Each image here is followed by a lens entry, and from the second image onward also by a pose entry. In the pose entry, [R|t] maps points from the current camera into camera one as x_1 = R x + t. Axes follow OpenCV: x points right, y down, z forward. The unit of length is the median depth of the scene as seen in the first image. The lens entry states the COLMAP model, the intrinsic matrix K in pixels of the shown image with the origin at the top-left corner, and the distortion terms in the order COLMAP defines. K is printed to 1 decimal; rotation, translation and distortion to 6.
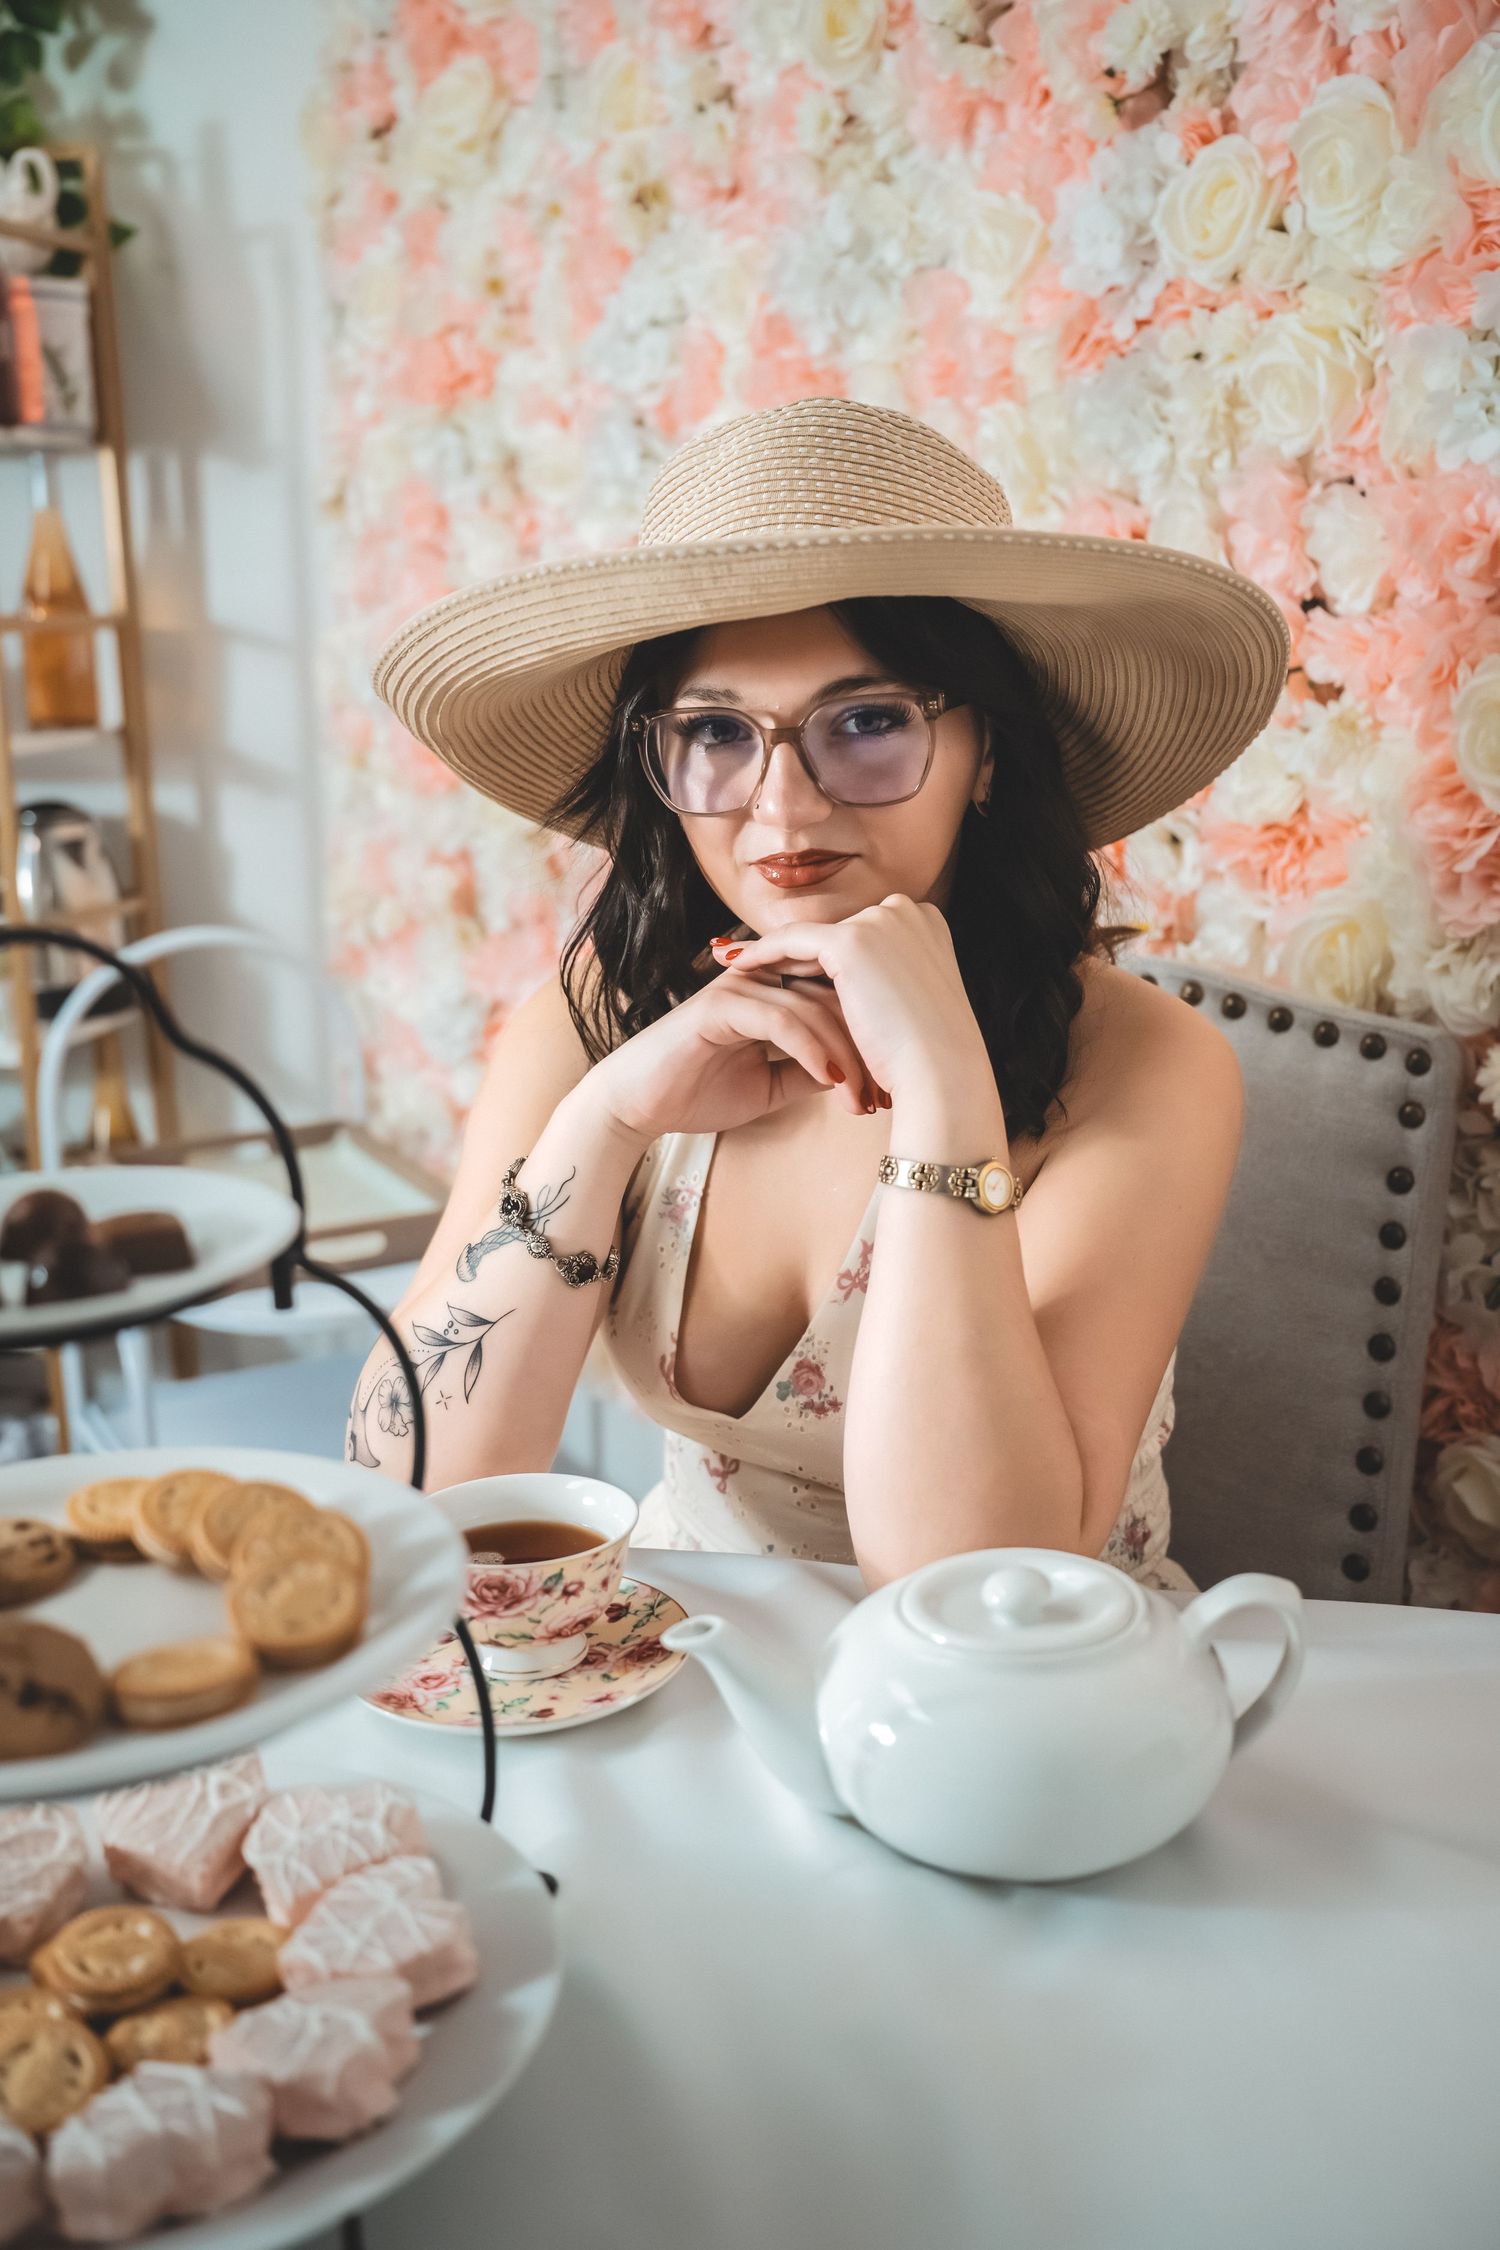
lens RADIAL K [[2237.1, 0, 740.8], [0, 2237.1, 1106.0], [0, 0, 1]] dist [0.003057, 0.000000]
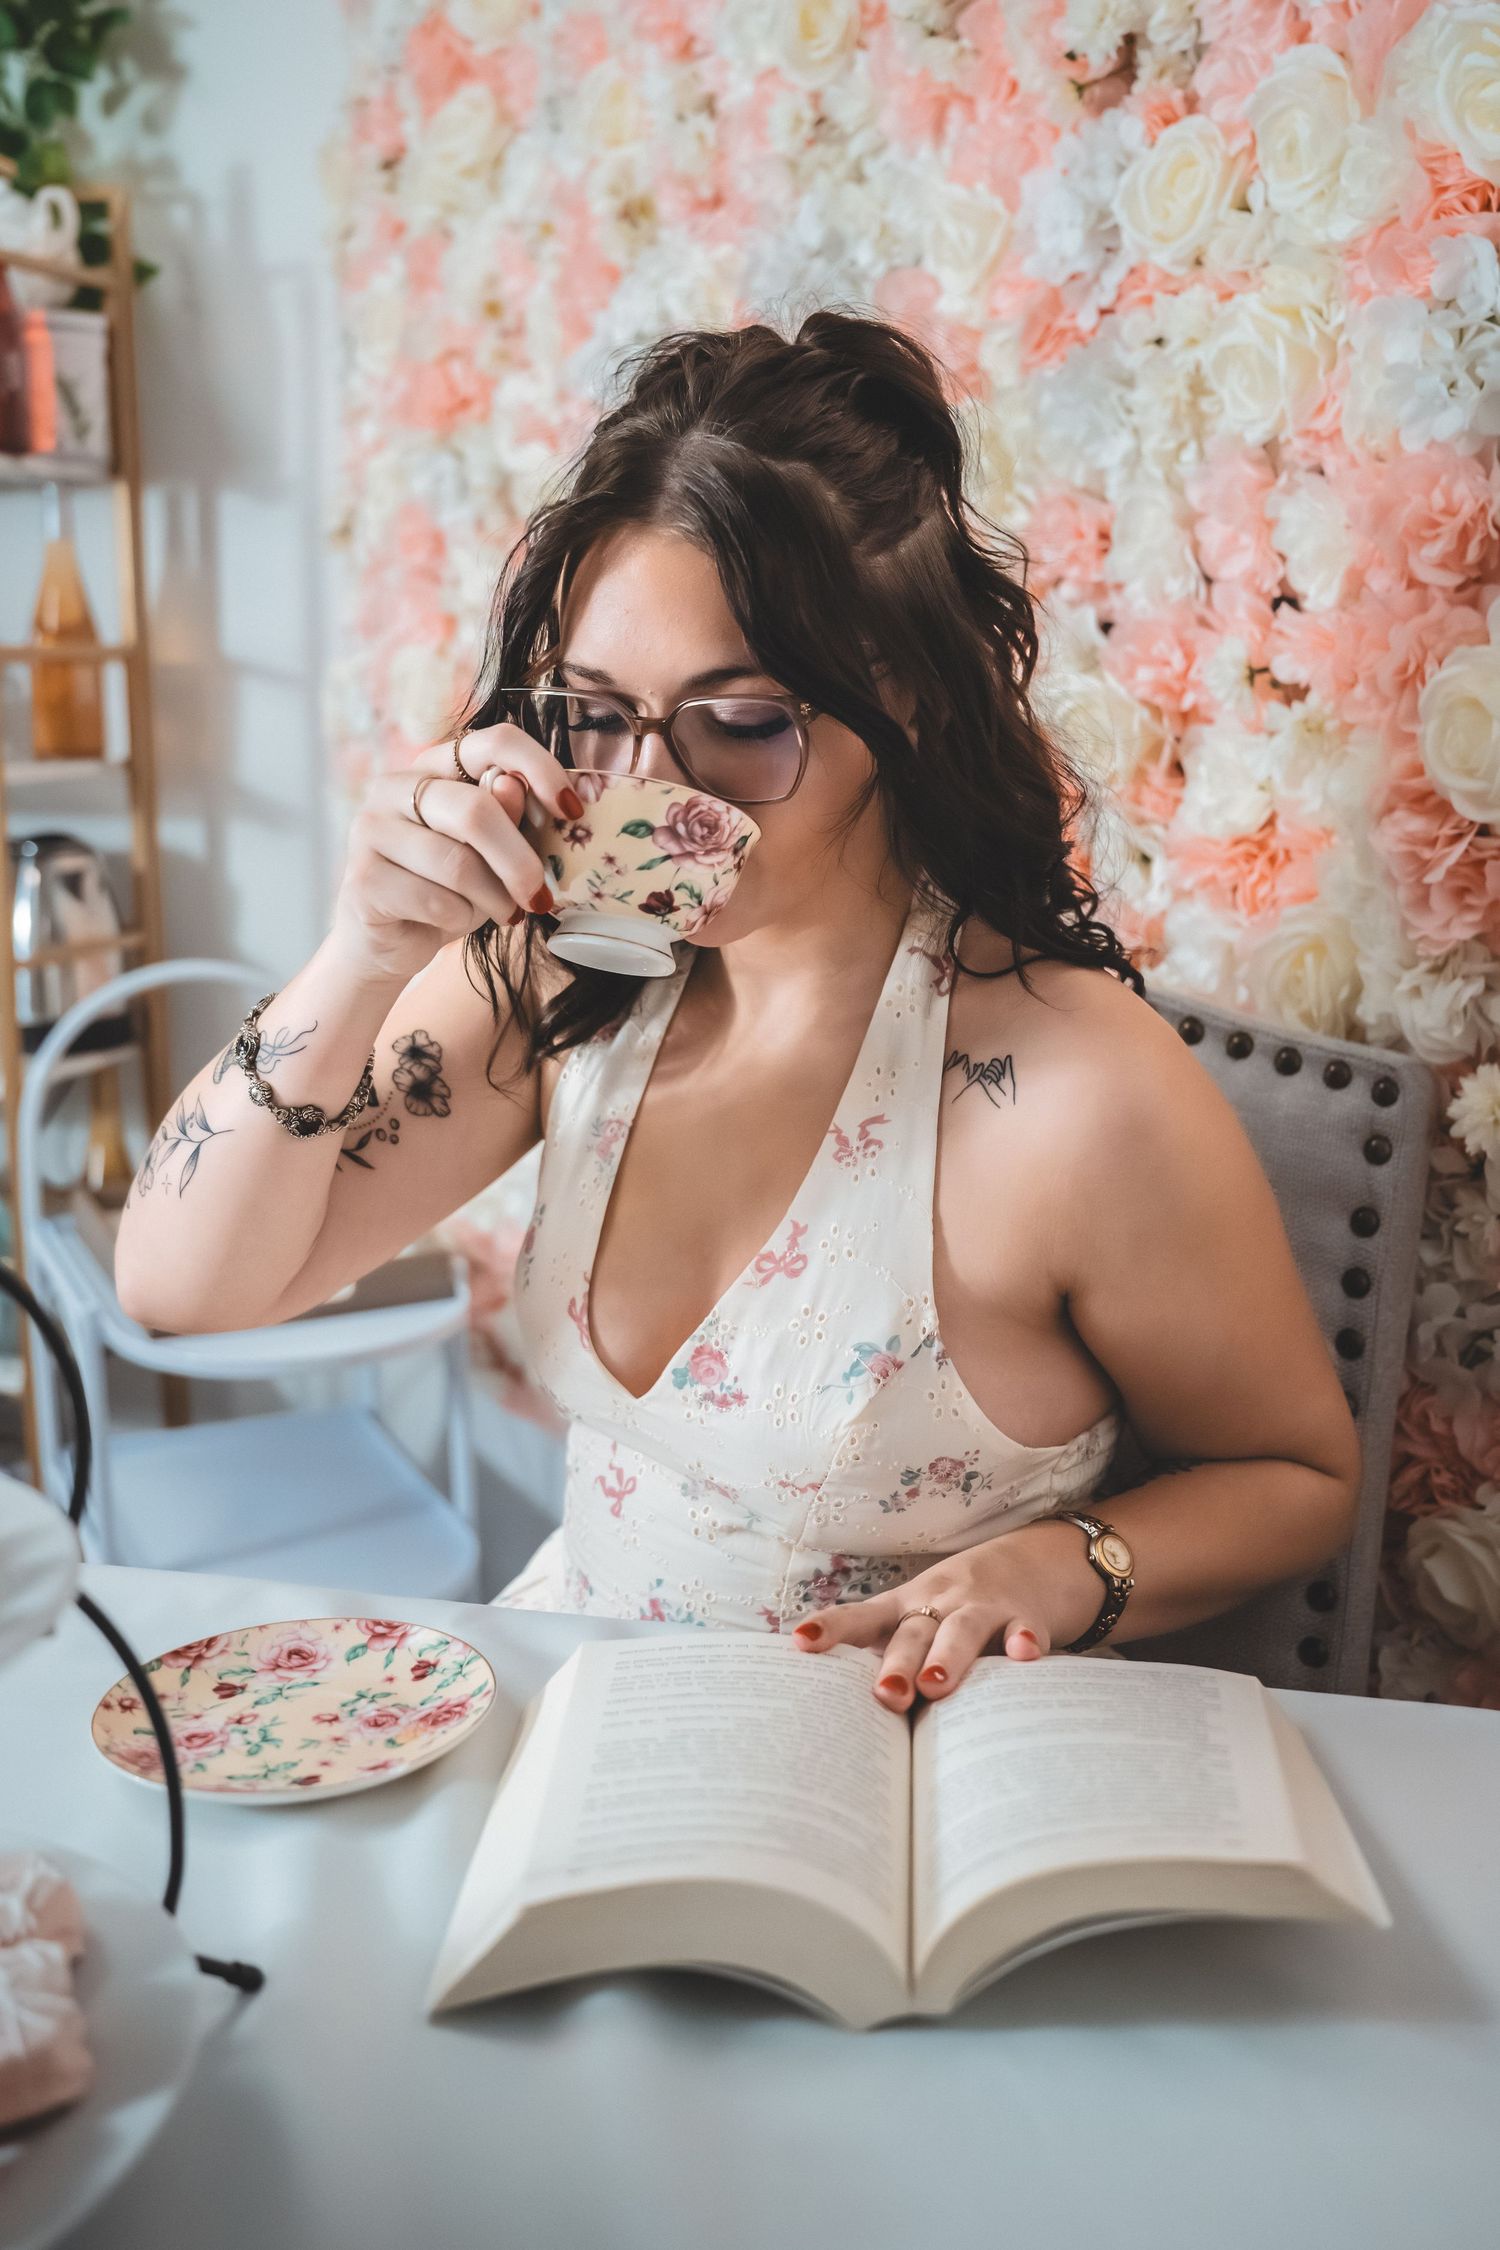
lens RADIAL K [[2231.3, 0, 755.1], [0, 2231.3, 1046.3], [0, 0, 1]] dist [-0.038889, 0.000000]
pose [[0.998950, 0.017575, -0.042299, 0.073886], [-0.020159, 0.997906, -0.061459, 0.019730], [0.041130, 0.062248, 0.997213, 0.075919]]
